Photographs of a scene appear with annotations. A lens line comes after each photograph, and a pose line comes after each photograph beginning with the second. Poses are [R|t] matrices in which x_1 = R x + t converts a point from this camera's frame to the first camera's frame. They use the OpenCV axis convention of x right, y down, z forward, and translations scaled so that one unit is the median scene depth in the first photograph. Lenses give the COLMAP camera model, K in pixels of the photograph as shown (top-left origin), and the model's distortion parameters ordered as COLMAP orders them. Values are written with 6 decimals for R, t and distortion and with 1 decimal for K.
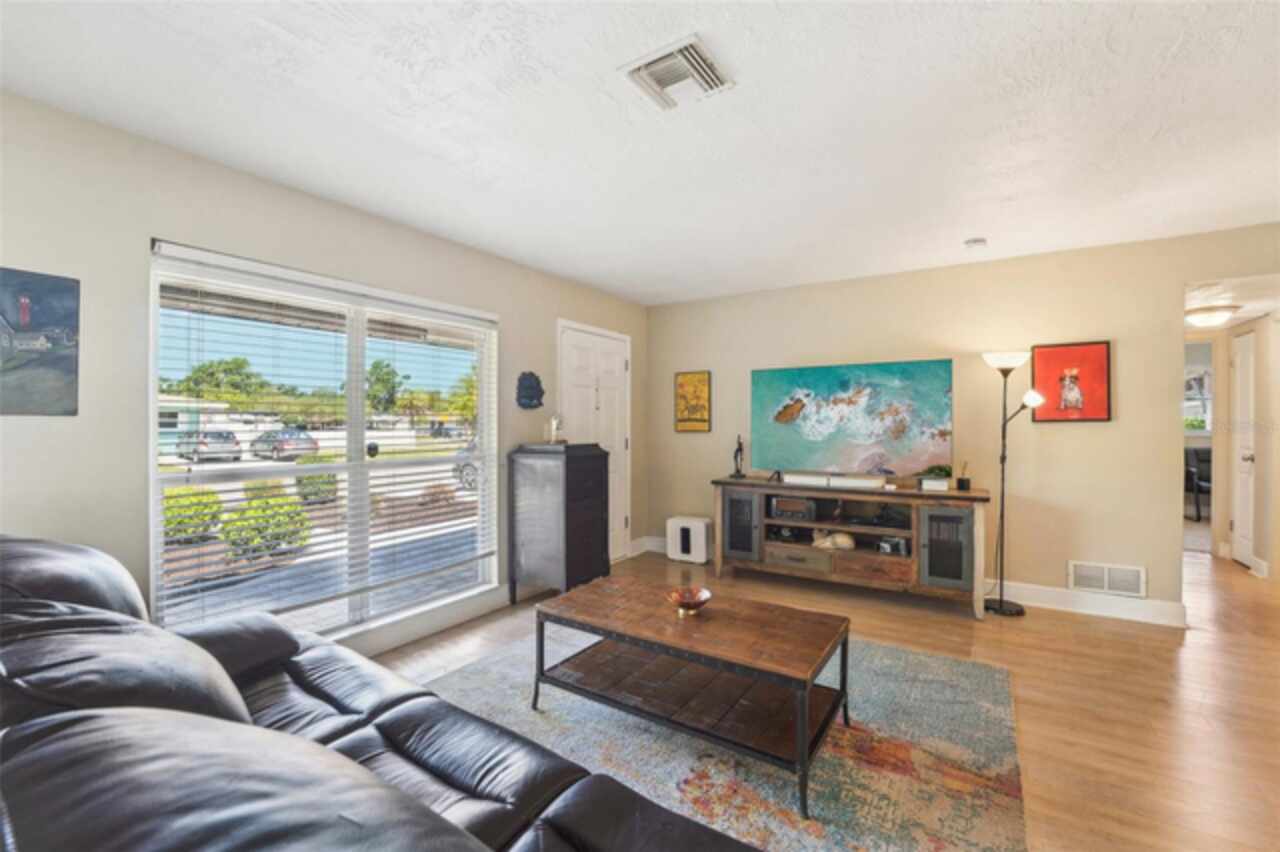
lens RADIAL K [[533.8, 0, 637.4], [0, 533.8, 427.2], [0, 0, 1]] dist [-0.018634, 0.001432]
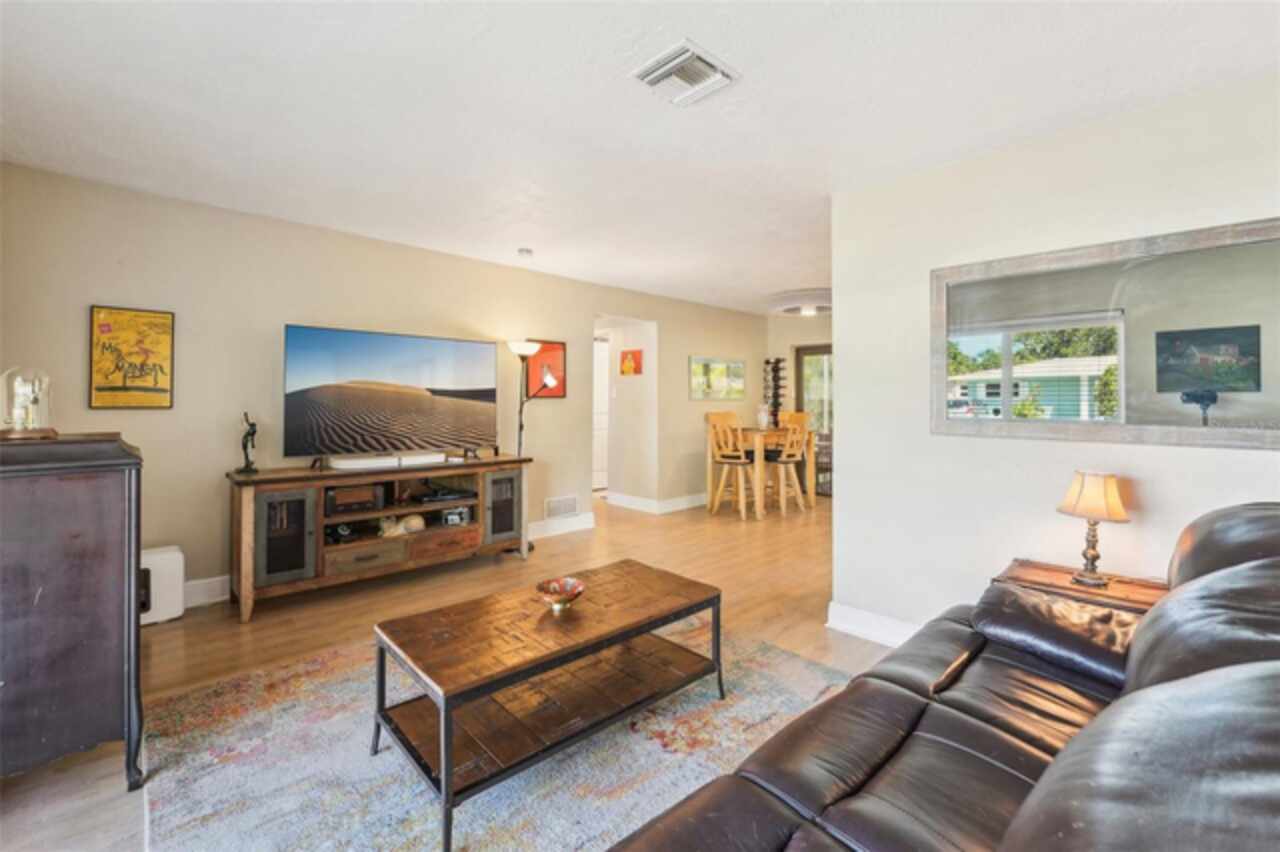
lens RADIAL K [[533.8, 0, 667.7], [0, 533.8, 396.1], [0, 0, 1]] dist [-0.018634, 0.001432]
pose [[0.209611, 0.012691, 0.977703, -0.441066], [-0.004632, 0.999917, -0.011986, -0.000976], [-0.977774, -0.002016, 0.209652, 0.370083]]
